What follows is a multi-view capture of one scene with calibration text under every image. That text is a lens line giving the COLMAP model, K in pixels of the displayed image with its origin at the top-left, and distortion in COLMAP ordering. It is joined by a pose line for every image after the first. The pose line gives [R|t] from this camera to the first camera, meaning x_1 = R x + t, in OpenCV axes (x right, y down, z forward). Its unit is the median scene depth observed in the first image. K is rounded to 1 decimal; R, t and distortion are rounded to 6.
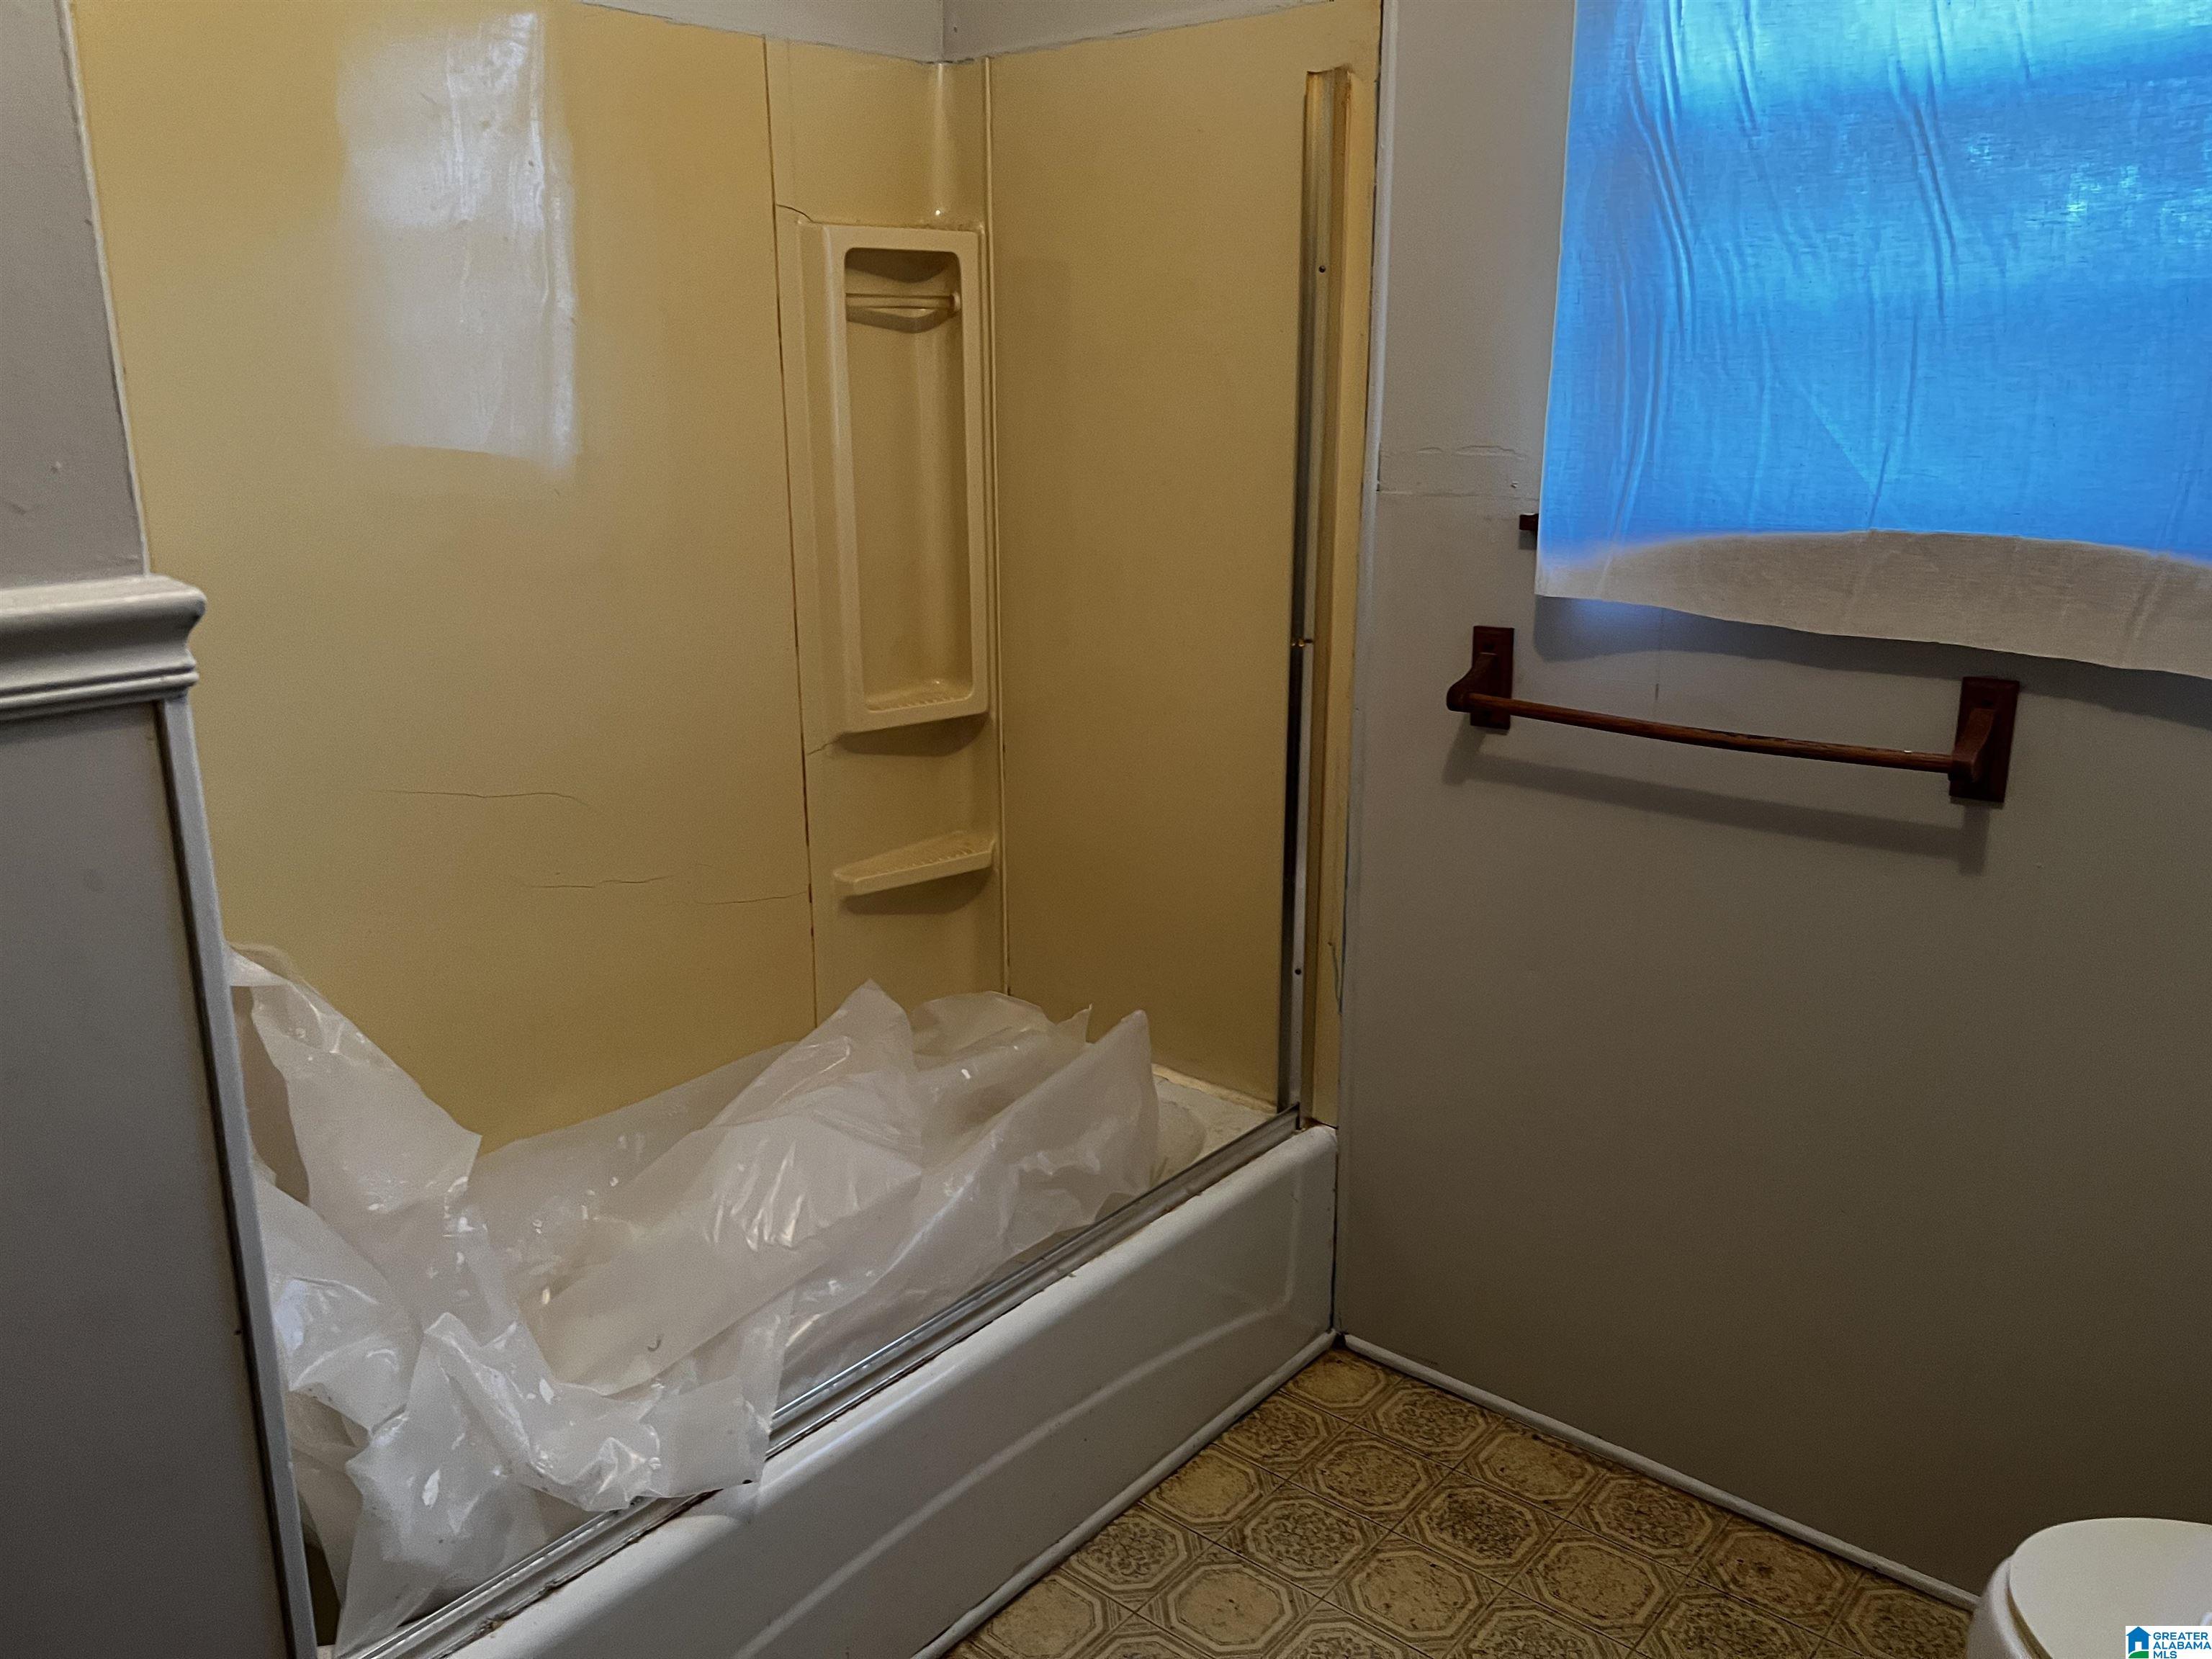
lens RADIAL K [[1647.6, 0, 1111.2], [0, 1647.6, 820.2], [0, 0, 1]] dist [0.041399, -0.053194]
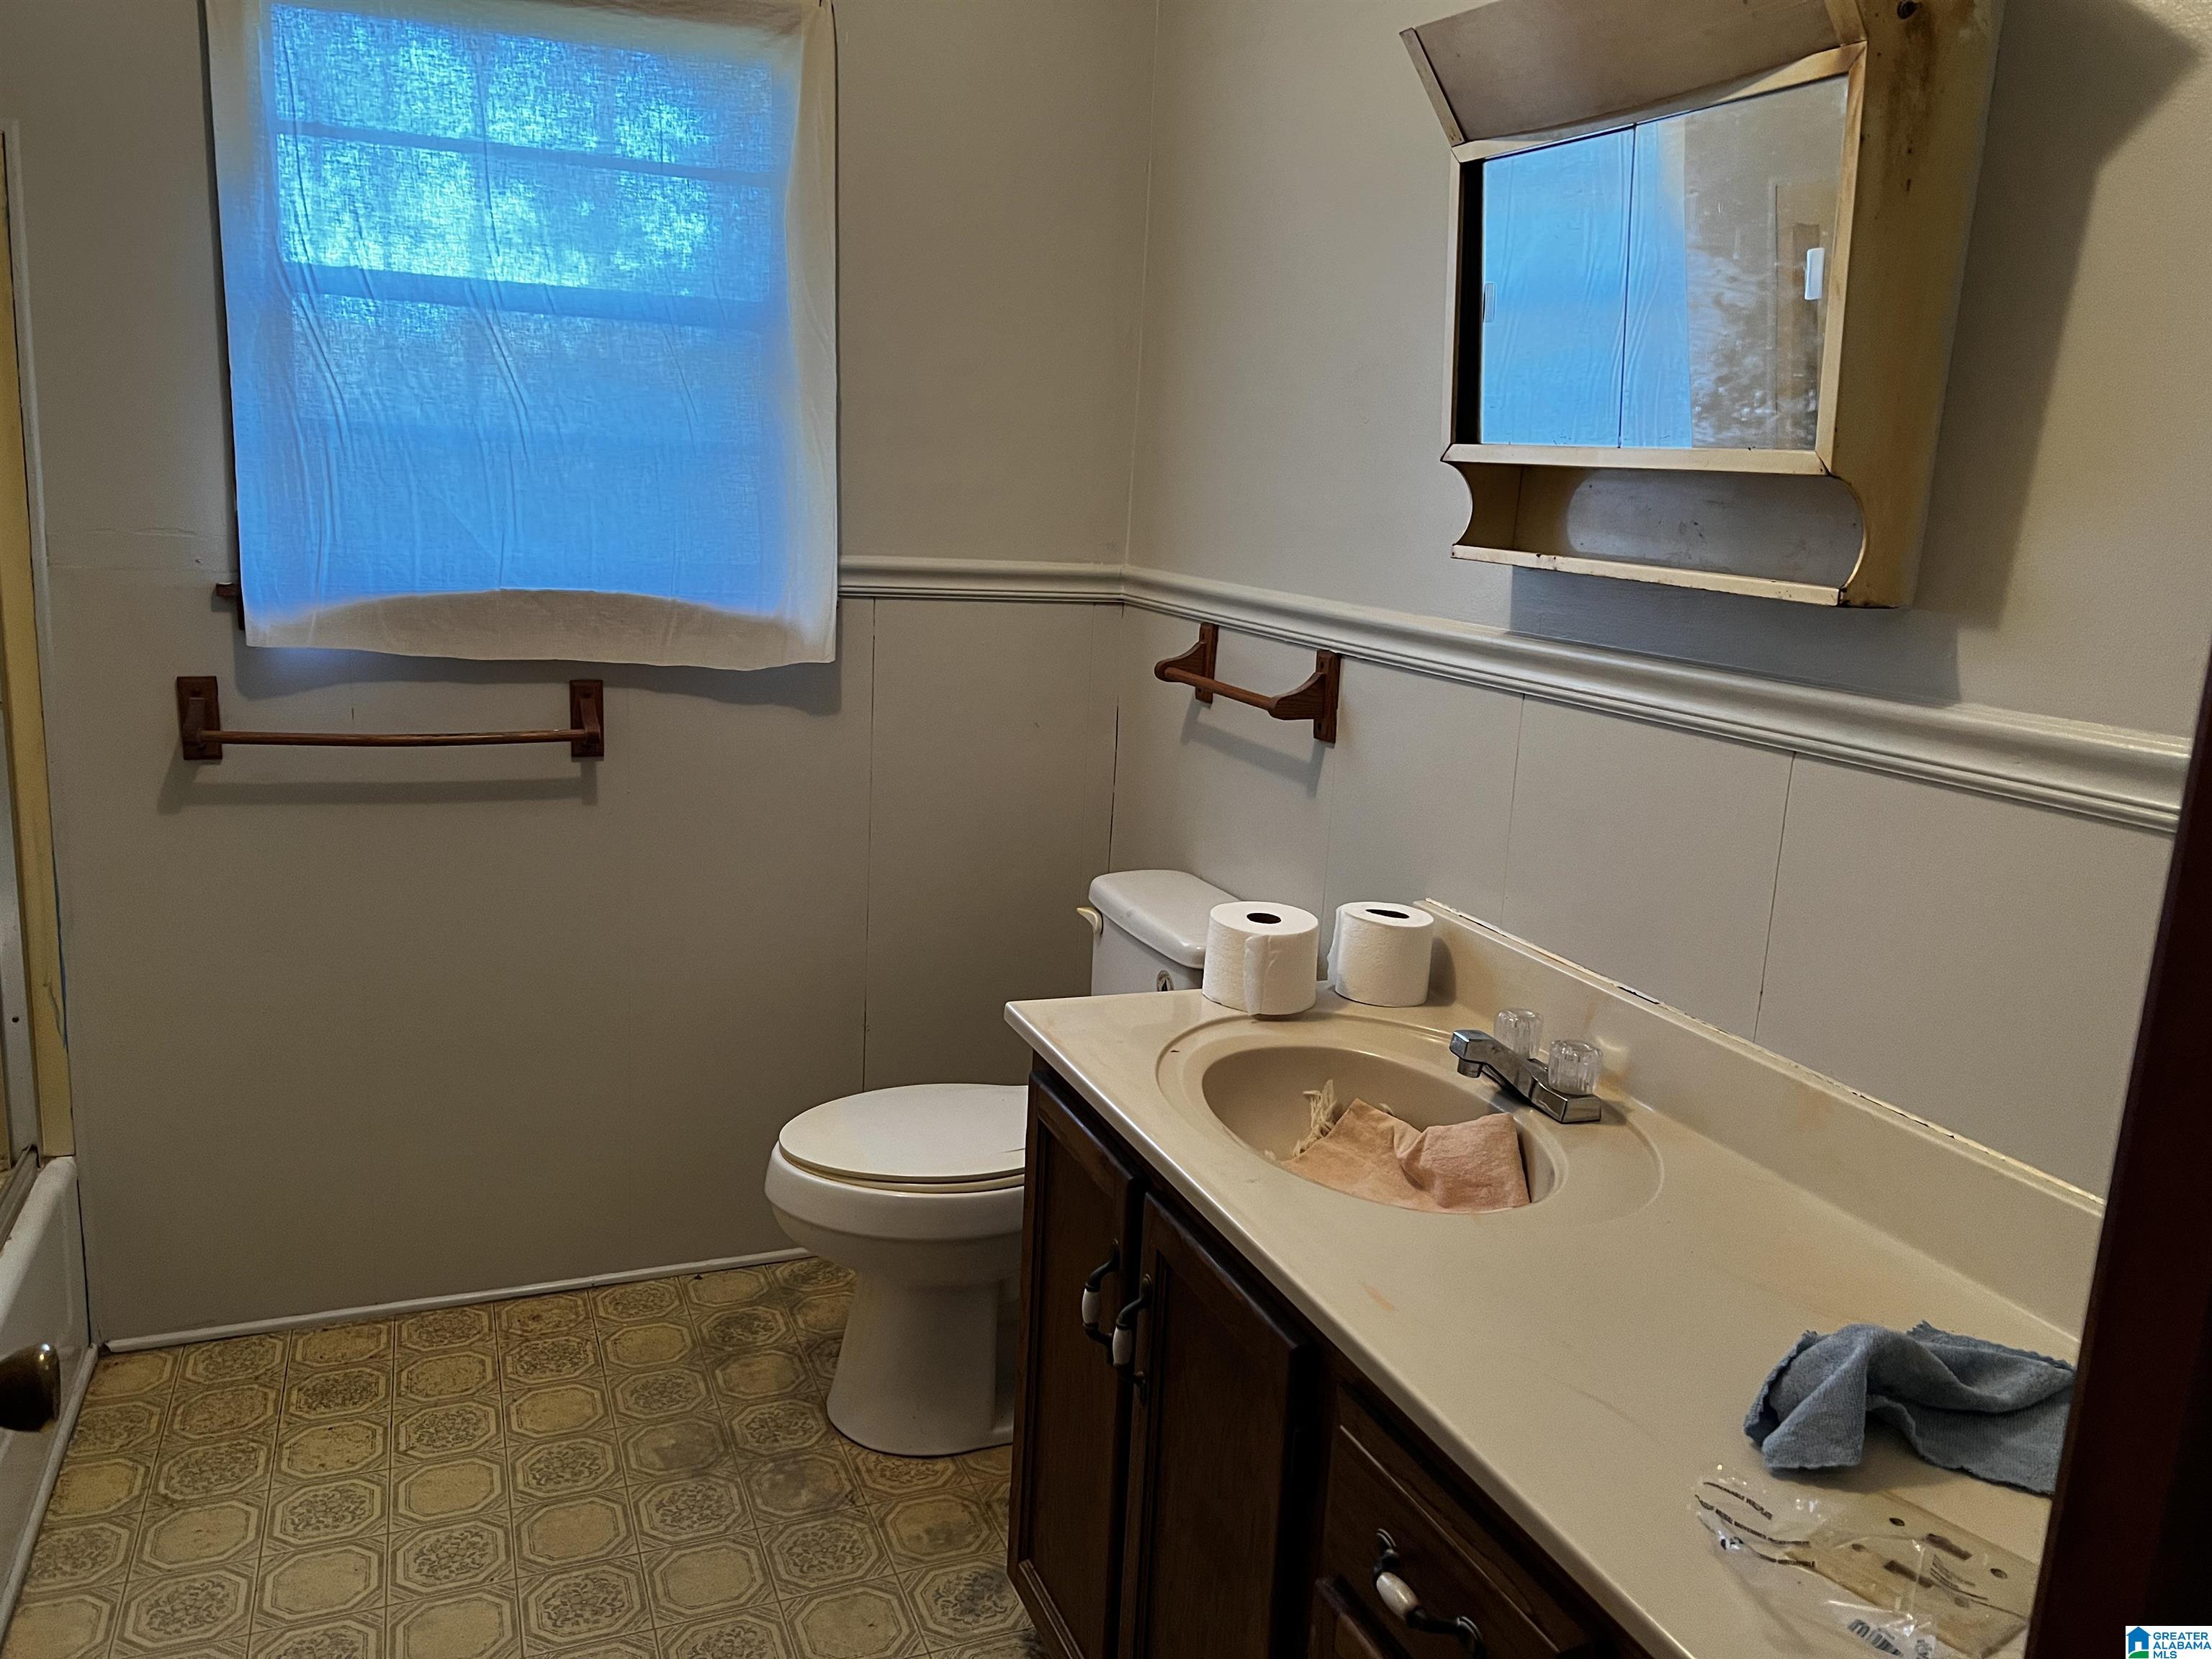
lens RADIAL K [[1647.6, 0, 1101.0], [0, 1647.6, 824.4], [0, 0, 1]] dist [0.041399, -0.053194]
pose [[0.458970, -0.156303, 0.874595, -0.609489], [0.177120, 0.980740, 0.082324, 0.007217], [-0.870617, 0.117124, 0.477815, -0.161283]]
